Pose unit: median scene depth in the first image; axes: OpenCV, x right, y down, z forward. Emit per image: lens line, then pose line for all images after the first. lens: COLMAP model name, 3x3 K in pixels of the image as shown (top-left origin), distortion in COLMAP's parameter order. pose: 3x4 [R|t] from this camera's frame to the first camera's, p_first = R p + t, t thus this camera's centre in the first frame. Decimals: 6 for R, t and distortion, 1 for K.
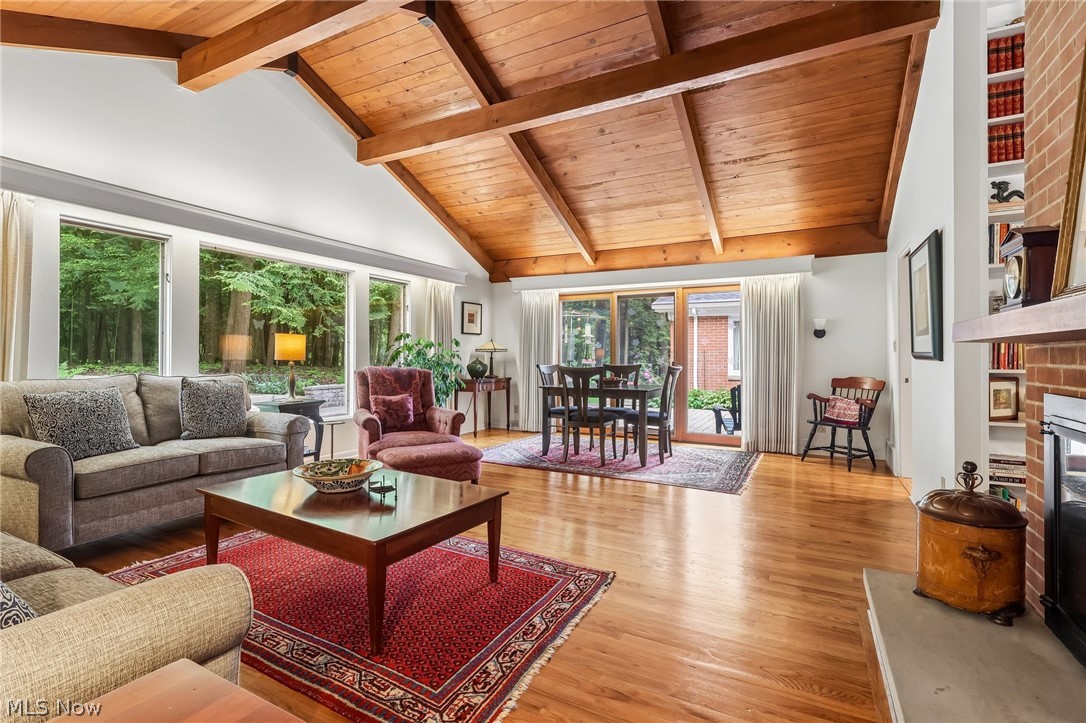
lens RADIAL K [[502.5, 0, 534.1], [0, 502.5, 359.1], [0, 0, 1]] dist [-0.001657, 0.000001]
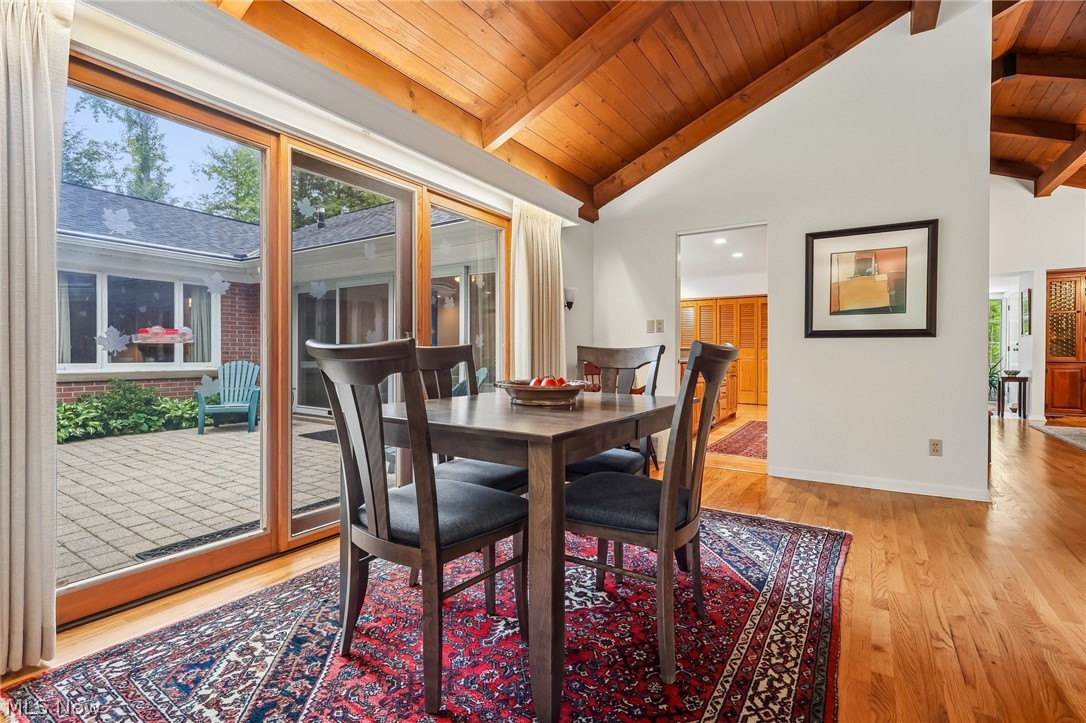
lens RADIAL K [[502.5, 0, 533.9], [0, 502.5, 355.5], [0, 0, 1]] dist [-0.001657, 0.000001]
pose [[0.082322, -0.009085, 0.996564, -0.219467], [0.004467, 0.999952, 0.008746, 0.018909], [-0.996596, 0.003731, 0.082359, 1.037641]]
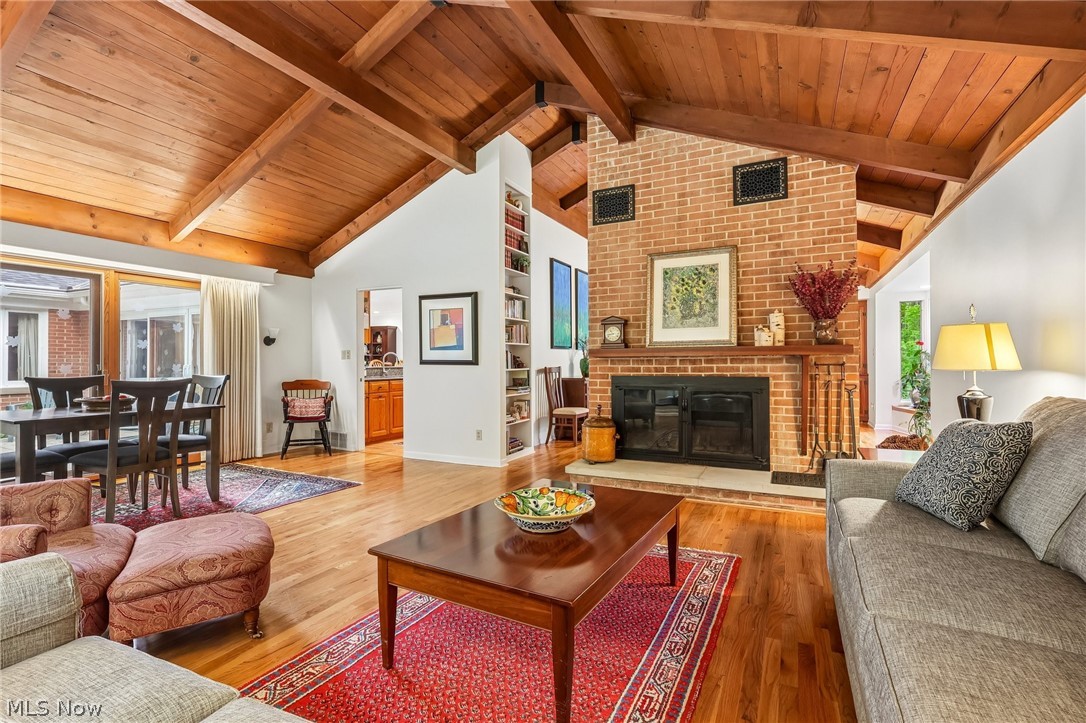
lens RADIAL K [[502.5, 0, 539.2], [0, 502.5, 357.4], [0, 0, 1]] dist [-0.001657, 0.000001]
pose [[-0.033723, 0.004655, 0.999420, -0.567902], [0.006958, 0.999966, -0.004423, -0.008008], [-0.999407, 0.006805, -0.033754, 0.480170]]
